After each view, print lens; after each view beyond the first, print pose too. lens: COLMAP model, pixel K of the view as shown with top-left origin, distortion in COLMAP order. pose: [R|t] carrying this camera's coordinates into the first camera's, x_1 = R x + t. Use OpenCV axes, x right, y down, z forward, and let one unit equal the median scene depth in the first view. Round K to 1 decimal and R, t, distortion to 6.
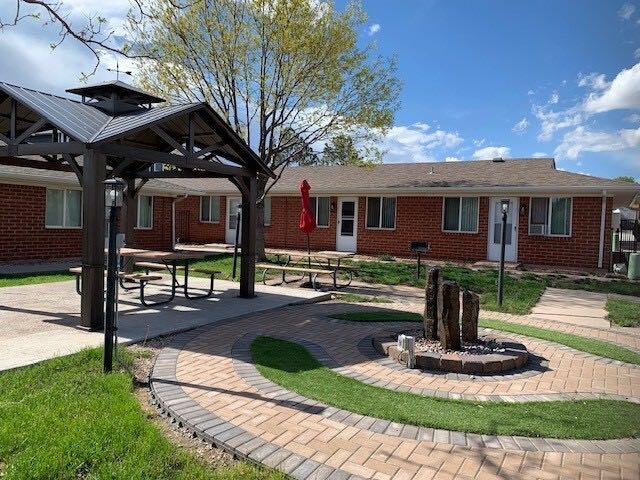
lens RADIAL K [[484.4, 0, 321.8], [0, 484.4, 241.2], [0, 0, 1]] dist [0.040851, -0.064065]
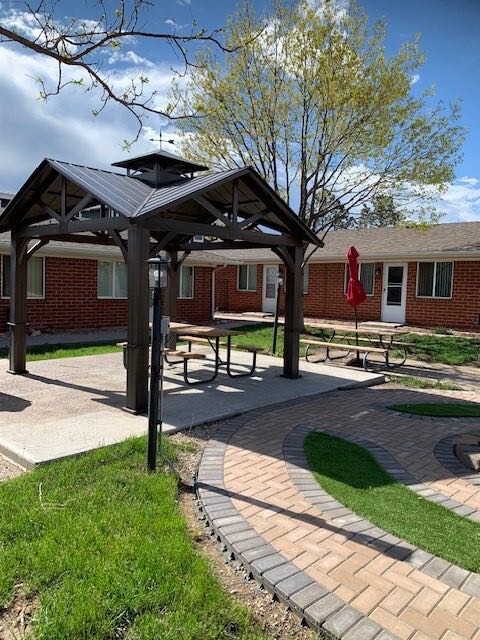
lens RADIAL K [[484.4, 0, 240.0], [0, 484.4, 320.0], [0, 0, 1]] dist [0.040851, -0.064065]
pose [[0.972365, 0.008623, -0.233308, -0.041034], [-0.001935, 0.999581, 0.028877, -0.023247], [0.233459, -0.027628, 0.971974, 0.096368]]
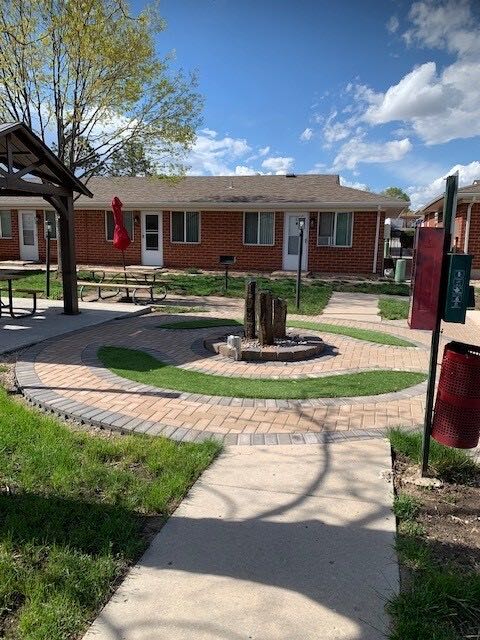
lens RADIAL K [[484.4, 0, 240.0], [0, 484.4, 320.0], [0, 0, 1]] dist [0.040851, -0.064065]
pose [[0.967907, -0.057792, 0.244572, -0.071209], [0.023625, 0.989814, 0.140393, -0.012101], [-0.250195, -0.130109, 0.959413, -0.117610]]
